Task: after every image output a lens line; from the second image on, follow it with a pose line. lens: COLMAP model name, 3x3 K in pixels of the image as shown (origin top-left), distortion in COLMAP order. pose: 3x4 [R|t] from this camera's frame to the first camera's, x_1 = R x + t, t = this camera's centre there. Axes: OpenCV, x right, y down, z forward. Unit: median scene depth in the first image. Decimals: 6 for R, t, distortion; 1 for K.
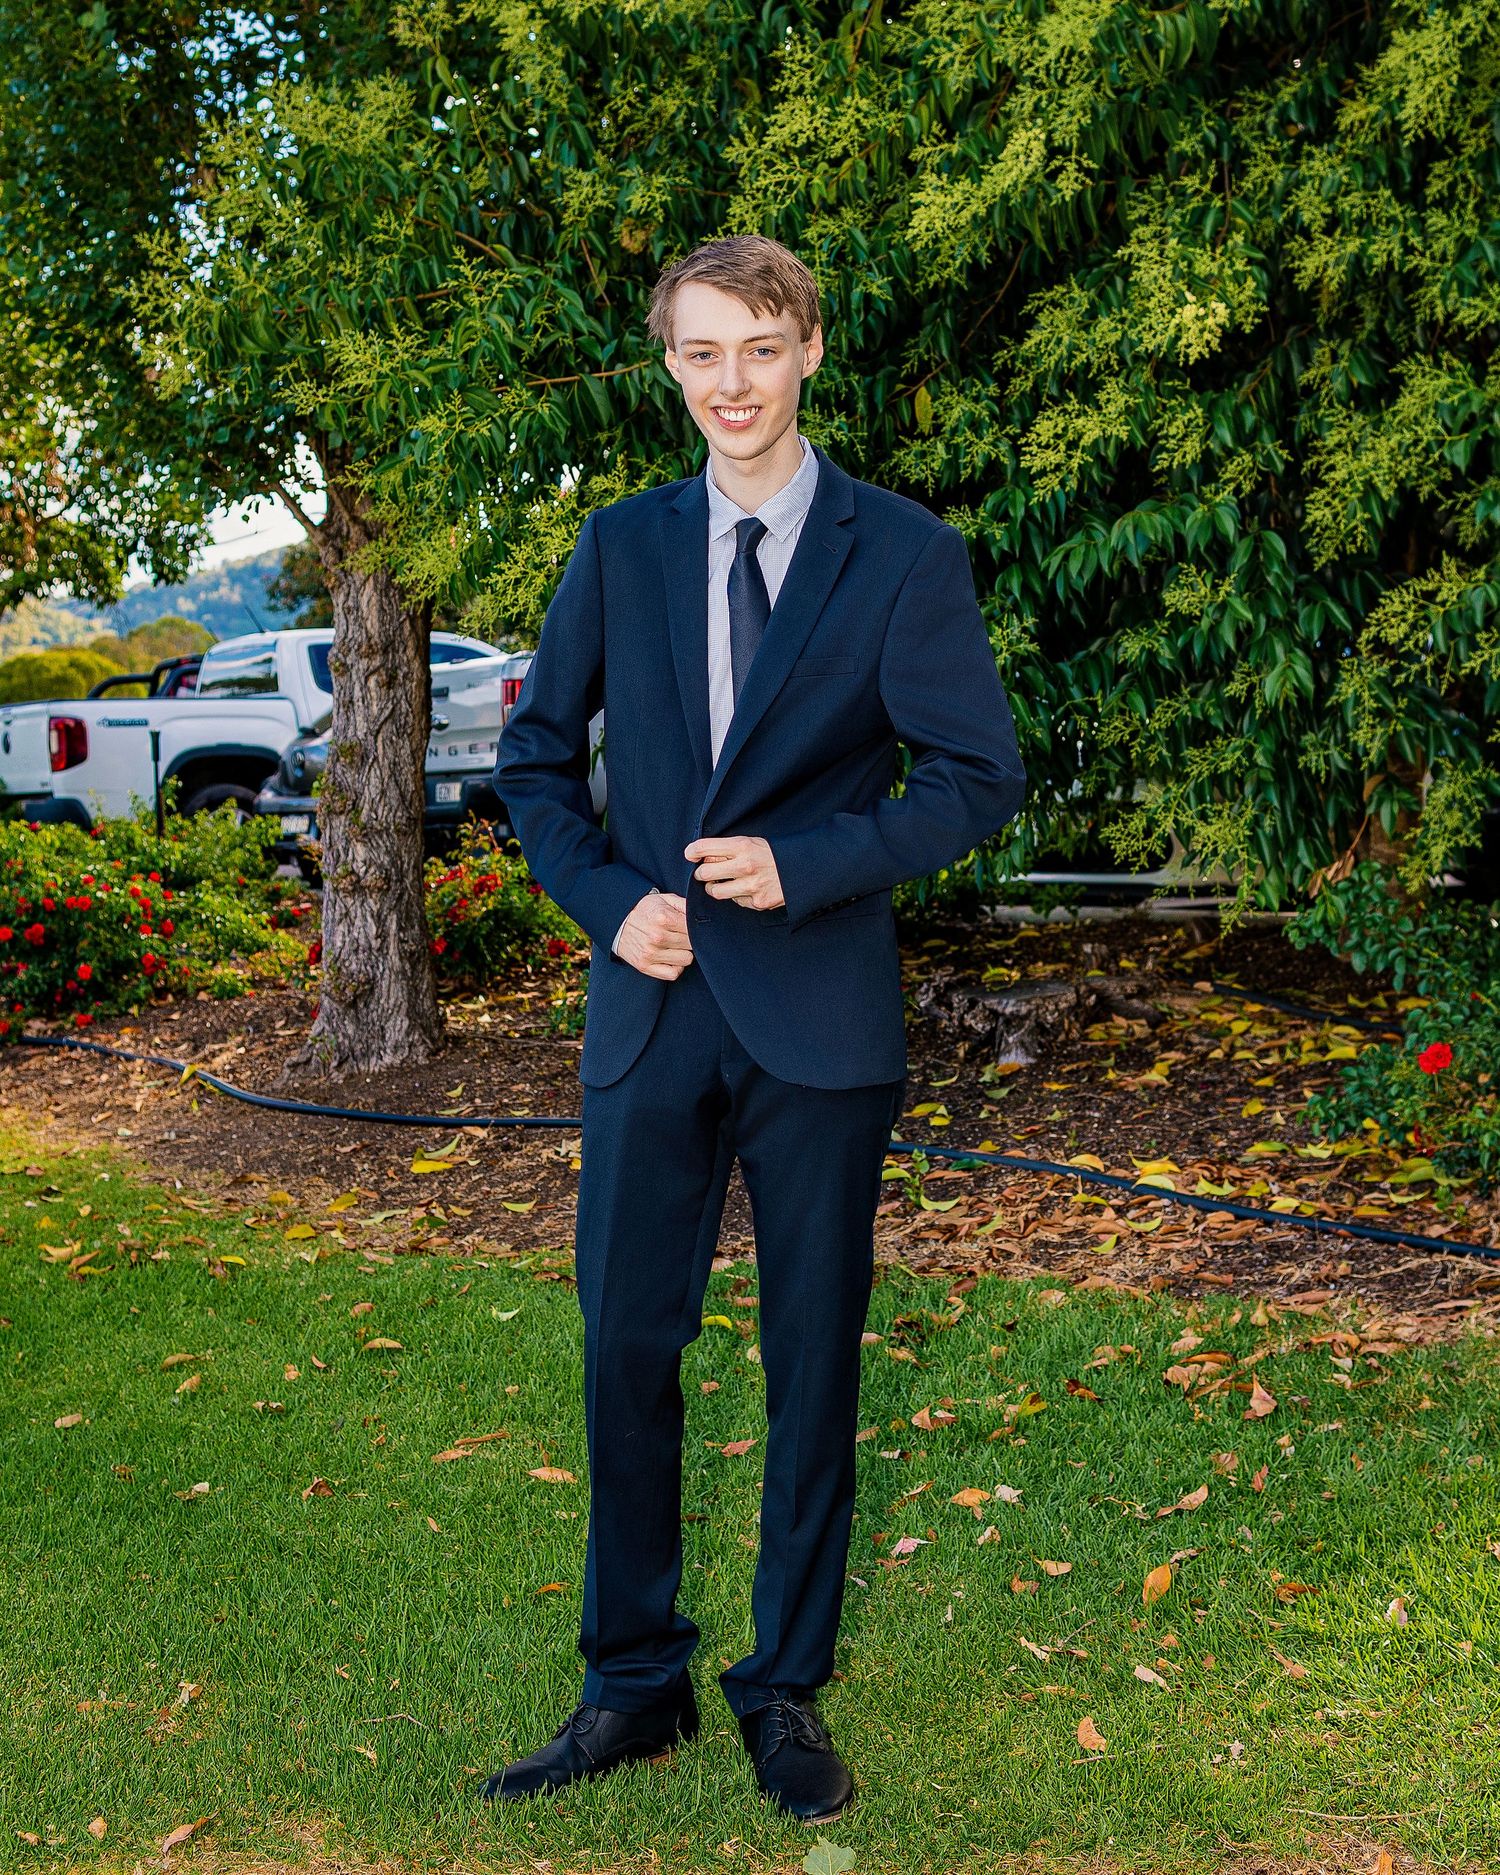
lens RADIAL K [[3046.8, 0, 713.2], [0, 3046.8, 937.0], [0, 0, 1]] dist [0.012372, -0.090878]
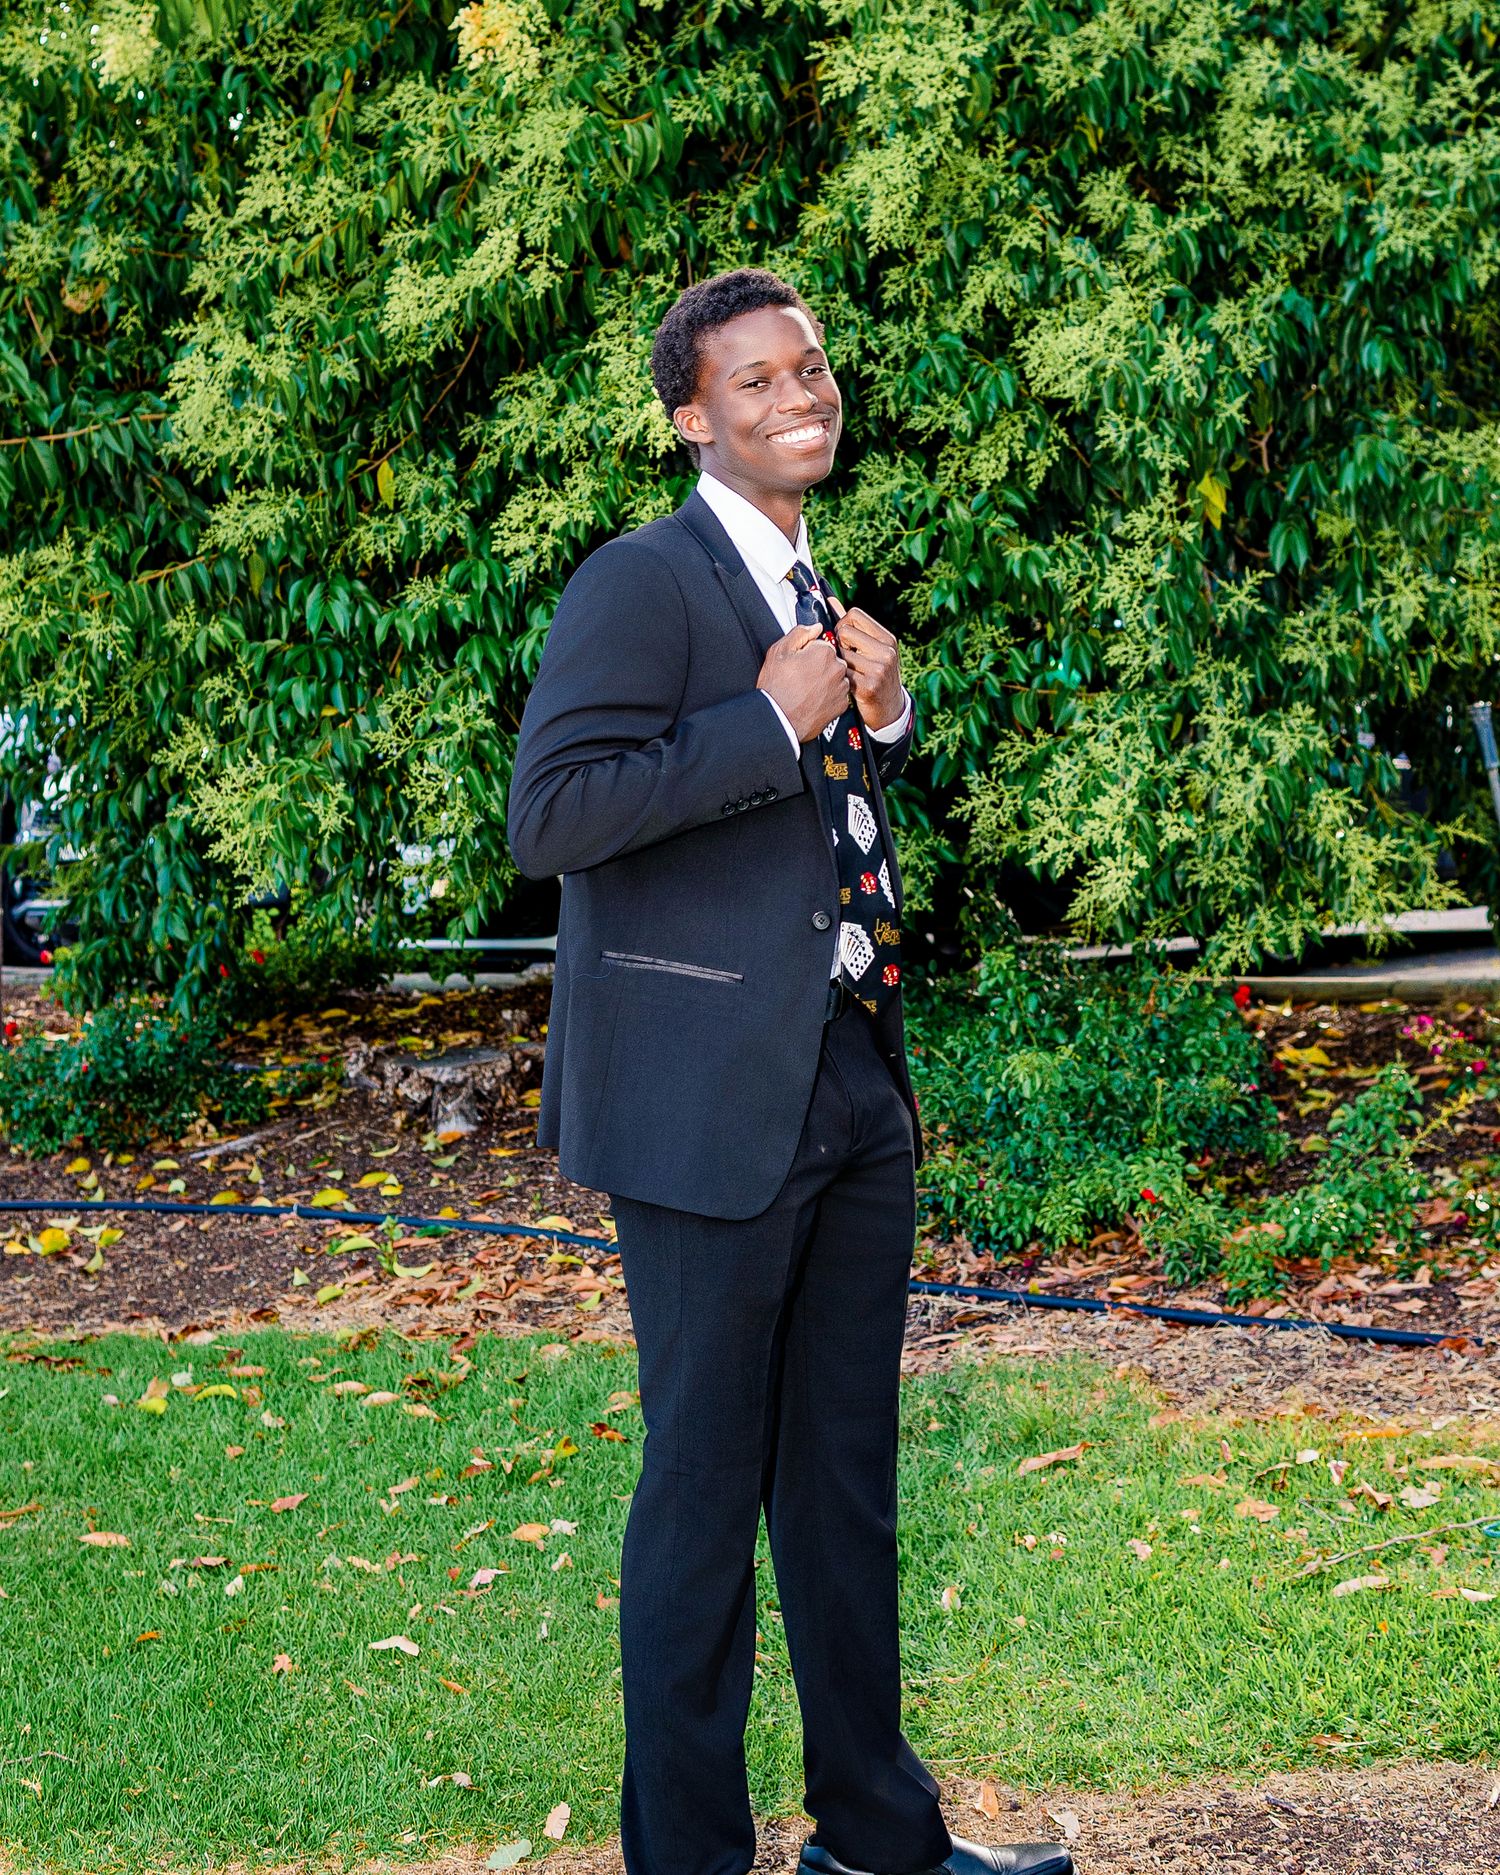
lens RADIAL K [[3307.0, 0, 811.1], [0, 3307.0, 975.6], [0, 0, 1]] dist [0.198718, -0.820418]
pose [[0.968140, -0.013106, 0.250066, -0.074888], [0.015241, 0.999862, -0.006604, -0.000826], [-0.249945, 0.010205, 0.968206, -0.103934]]
